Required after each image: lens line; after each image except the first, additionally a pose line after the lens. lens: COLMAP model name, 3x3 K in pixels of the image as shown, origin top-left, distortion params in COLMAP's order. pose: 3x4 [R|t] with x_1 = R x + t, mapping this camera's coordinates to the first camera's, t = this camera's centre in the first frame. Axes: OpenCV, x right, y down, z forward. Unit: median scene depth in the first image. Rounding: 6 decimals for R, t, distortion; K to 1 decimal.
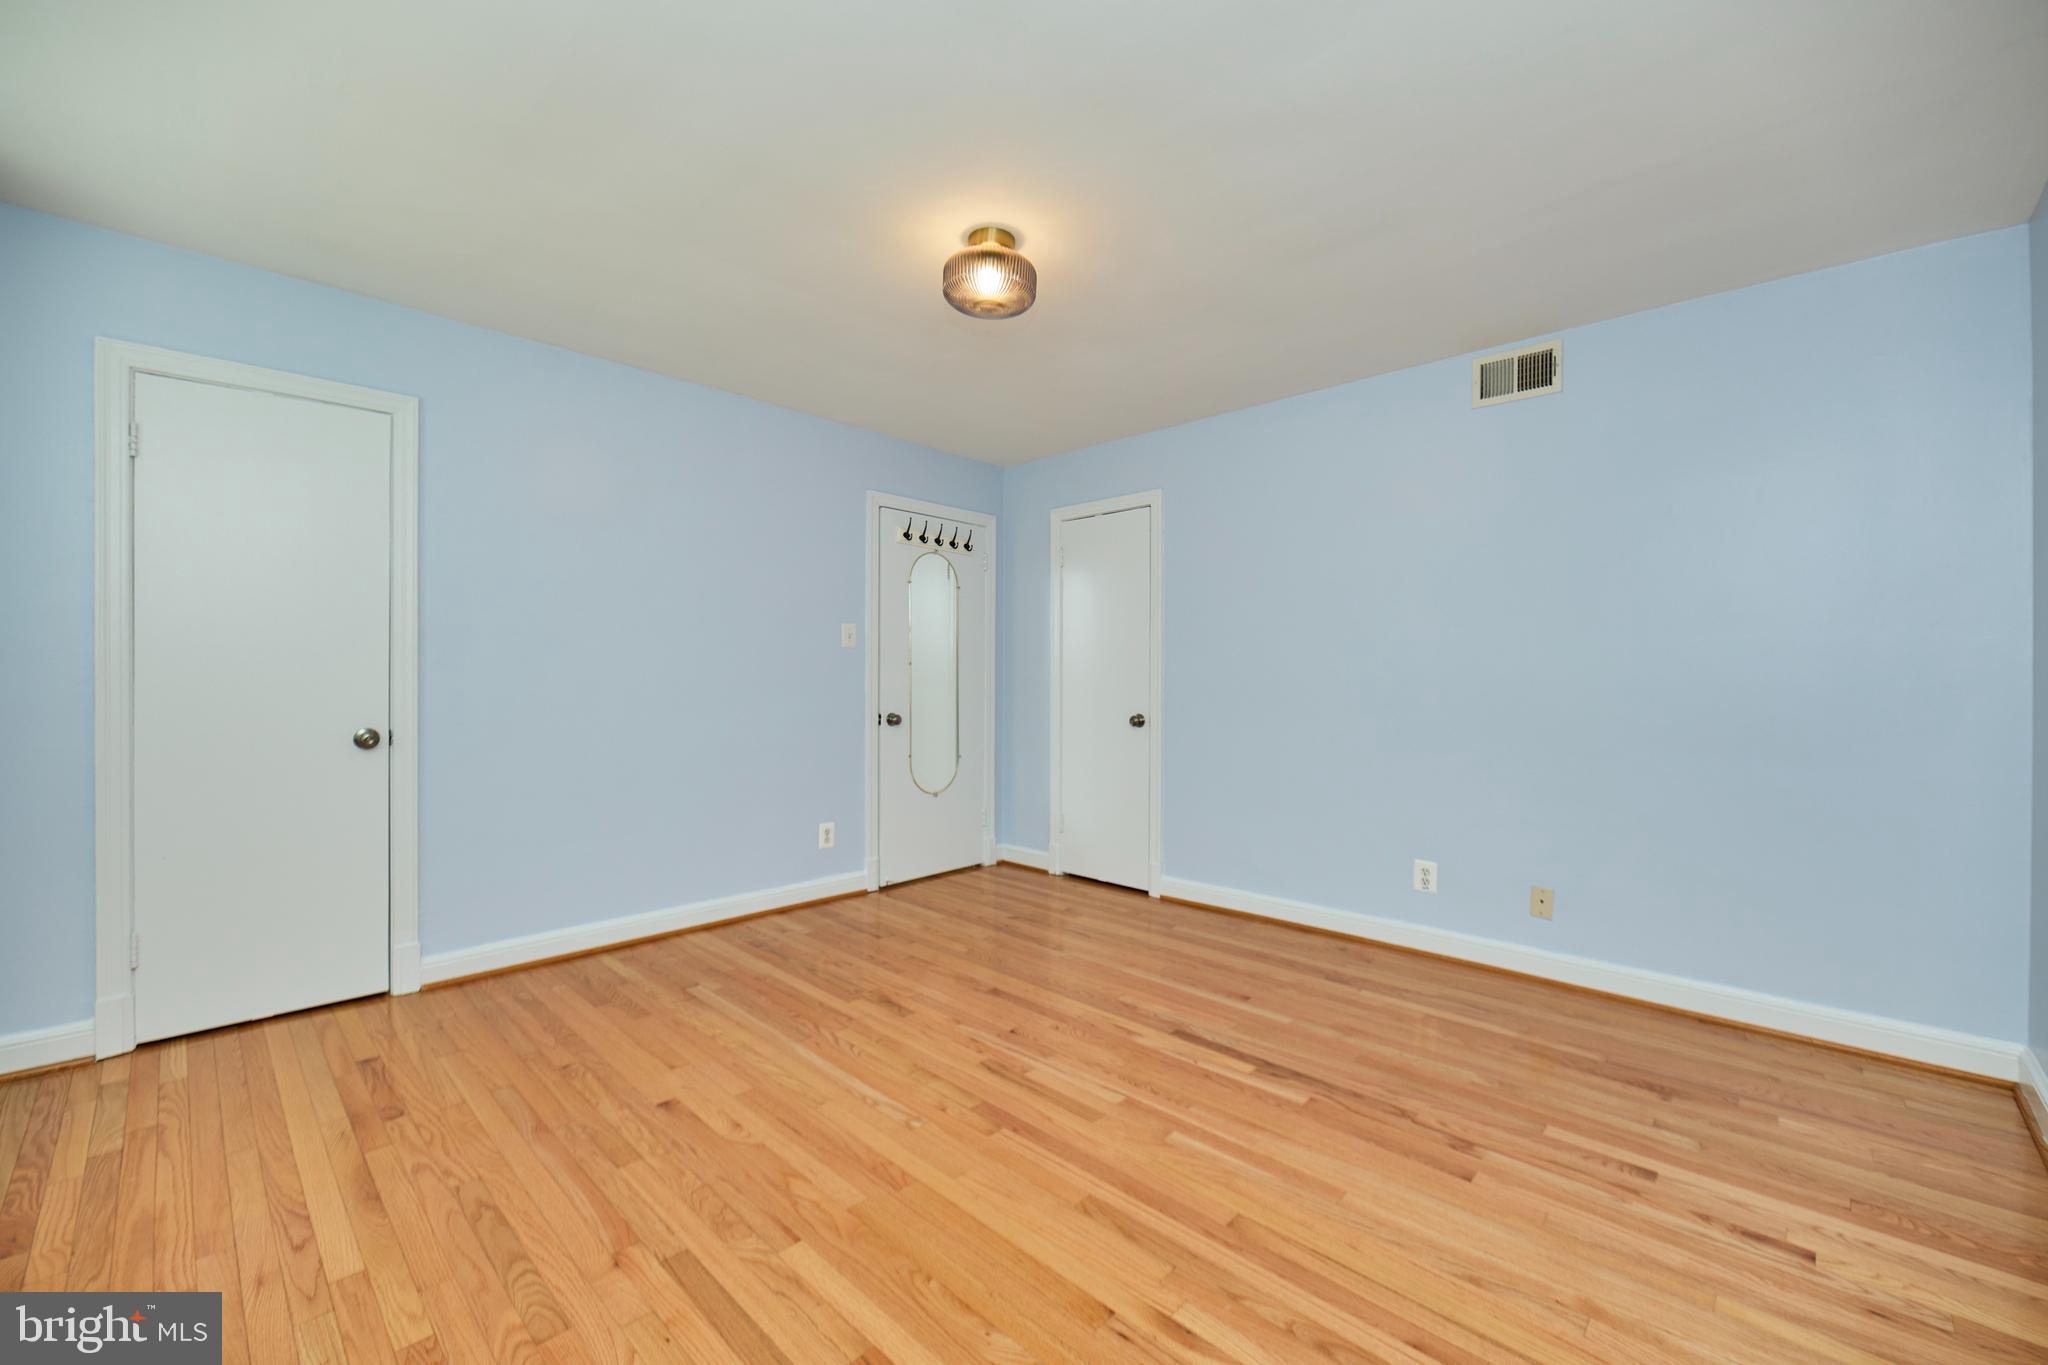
lens RADIAL K [[828.5, 0, 1024.0], [0, 828.5, 682.5], [0, 0, 1]] dist [-0.000977, -0.000077]
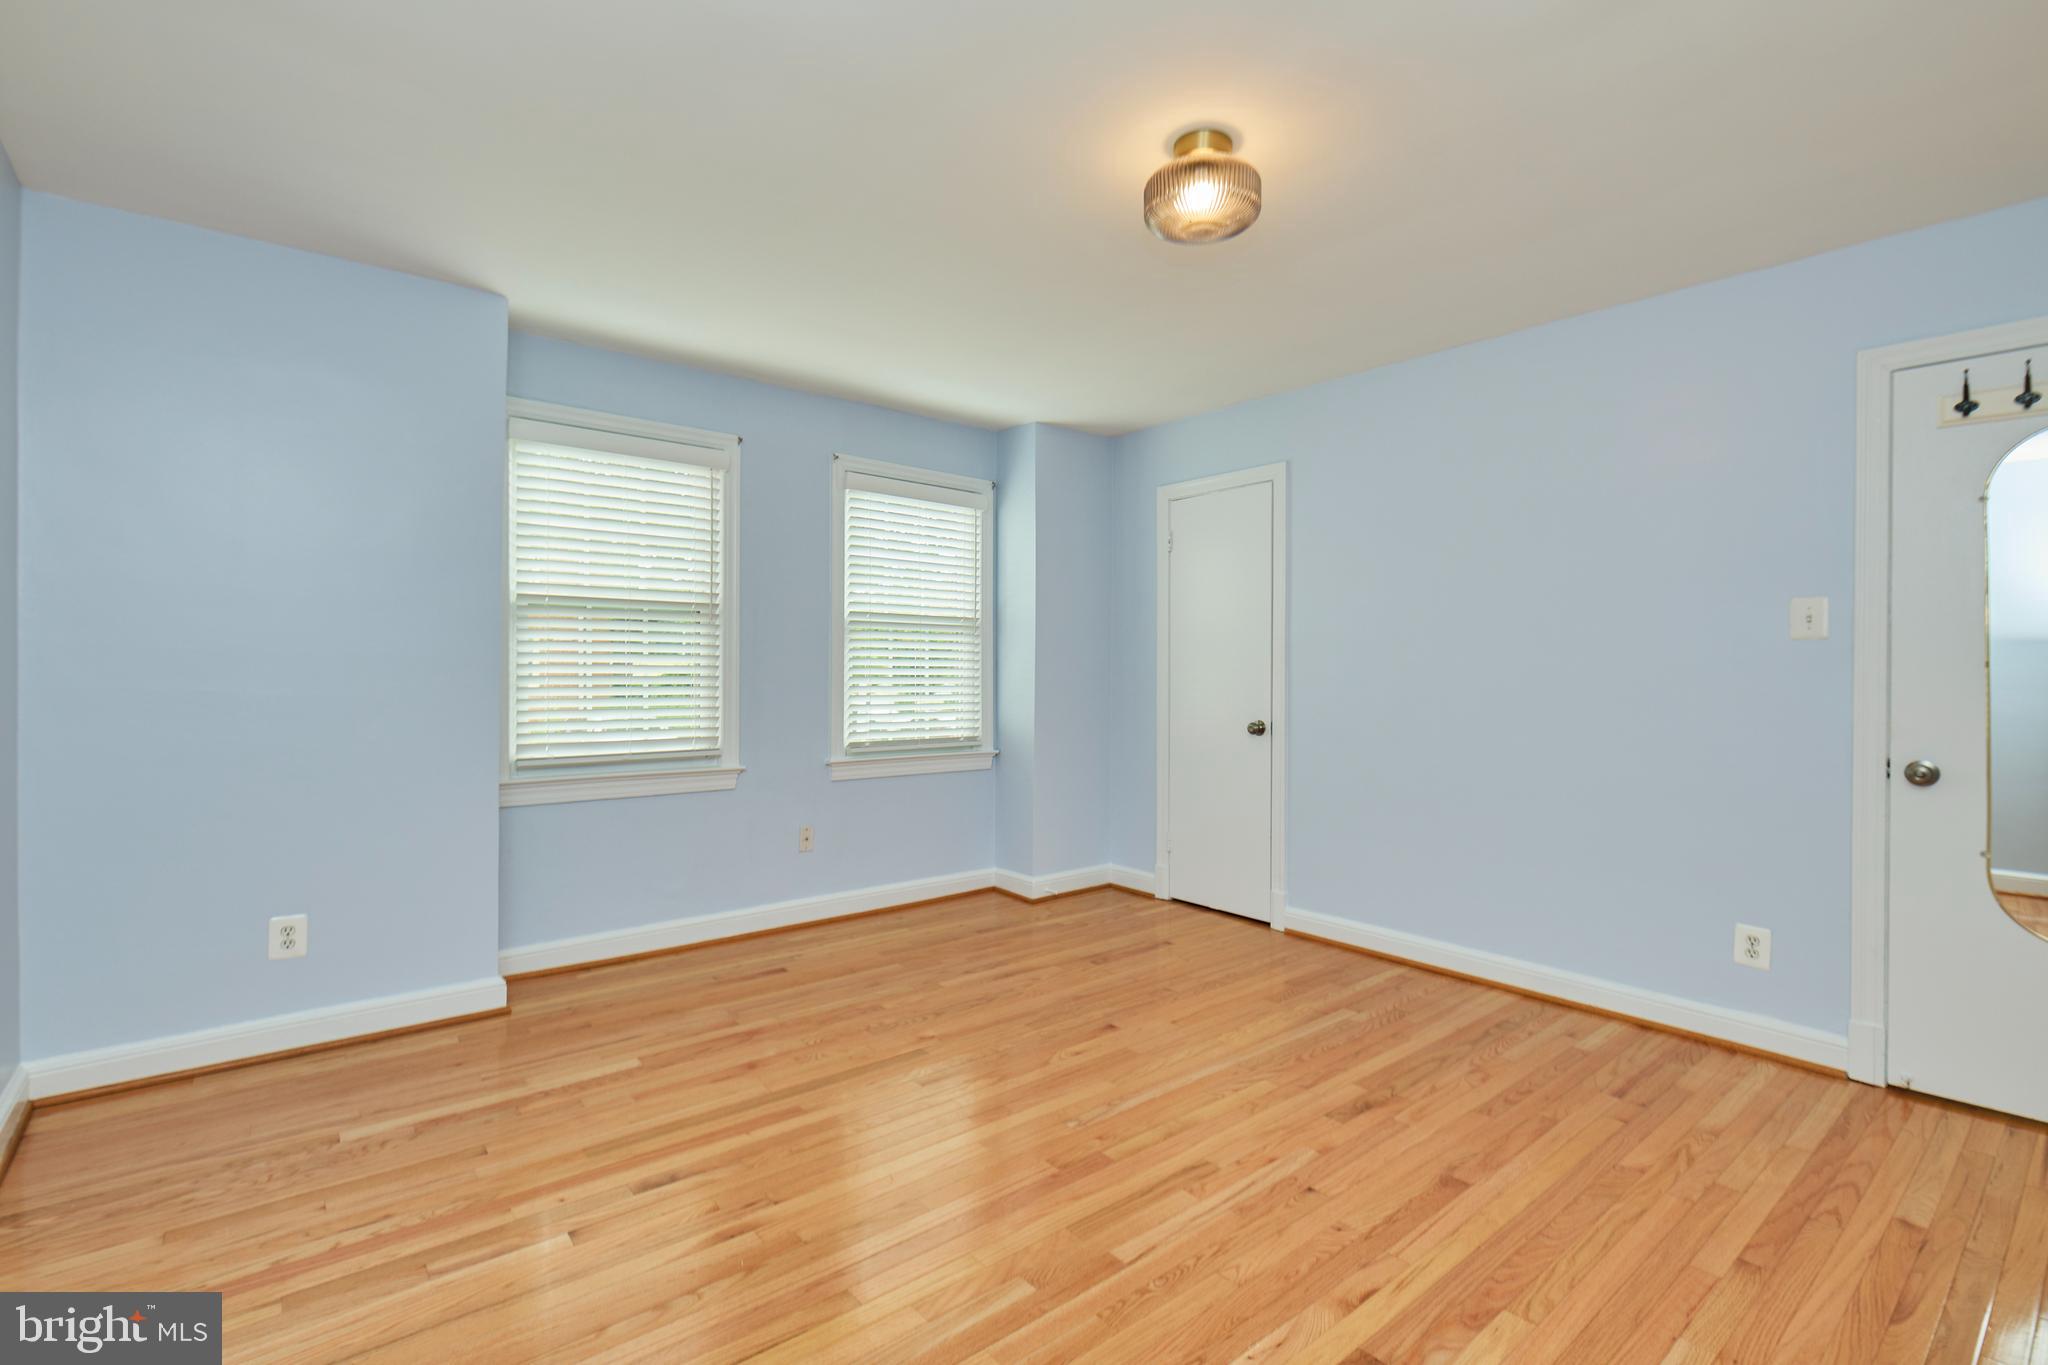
lens RADIAL K [[932.2, 0, 1024.0], [0, 932.2, 682.5], [0, 0, 1]] dist [0.000836, -0.000139]
pose [[-0.106104, 0.006256, -0.994335, 0.864819], [-0.016347, 0.999834, 0.008035, -0.013160], [0.994221, 0.017107, -0.105984, 0.905865]]
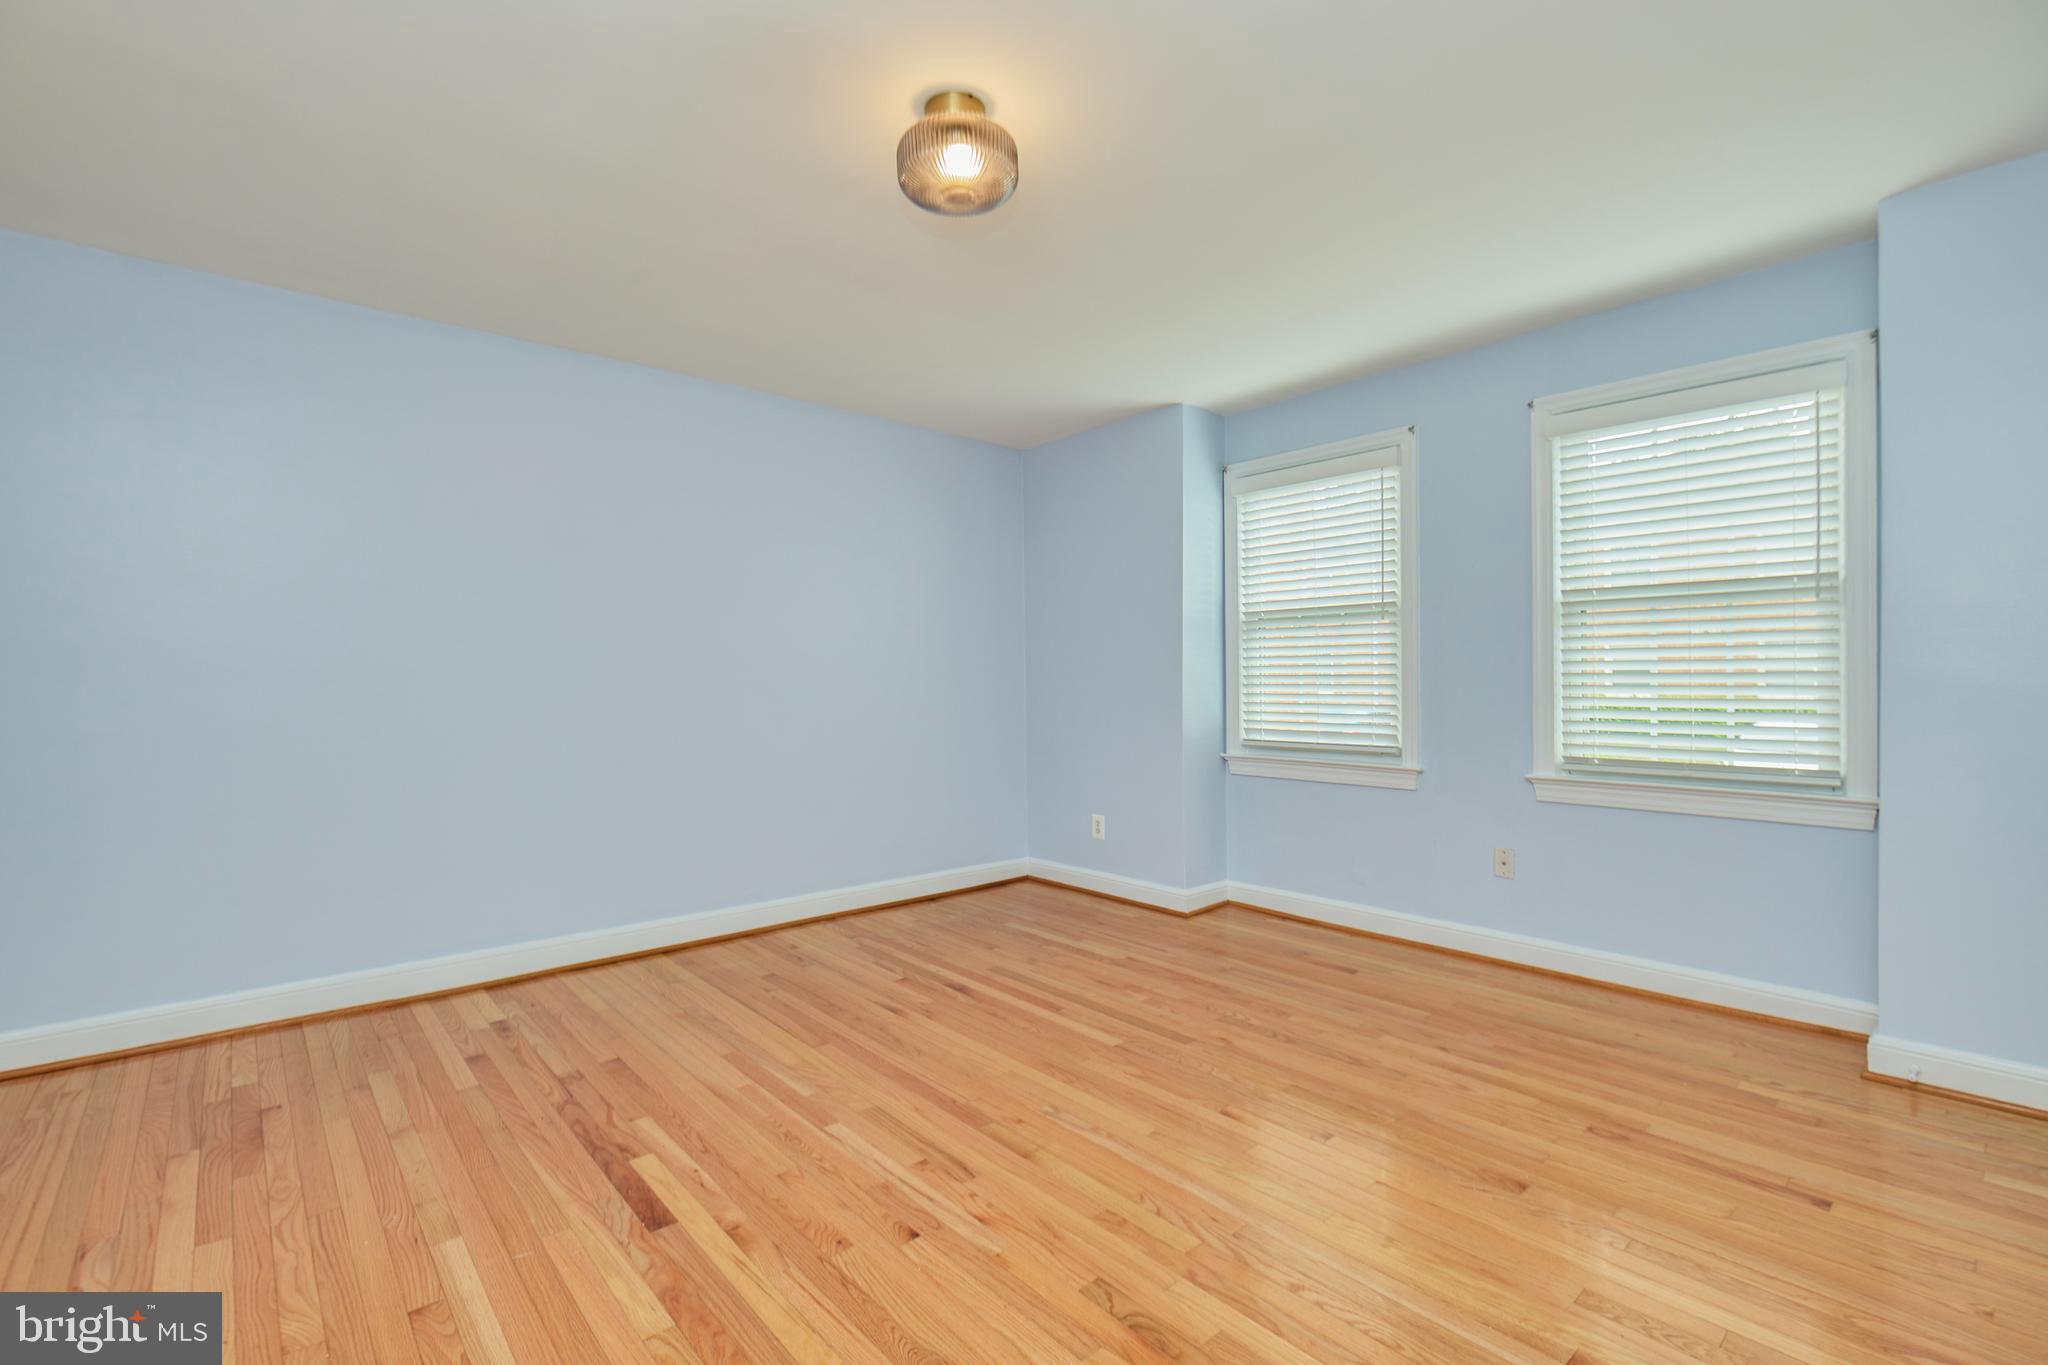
lens RADIAL K [[909.4, 0, 1034.2], [0, 909.4, 695.9], [0, 0, 1]] dist [0.000758, -0.000015]
pose [[-0.997626, -0.002934, 0.068807, -0.162321], [-0.001158, 0.999665, 0.025844, -0.004459], [-0.068860, 0.025703, -0.997295, 1.810579]]
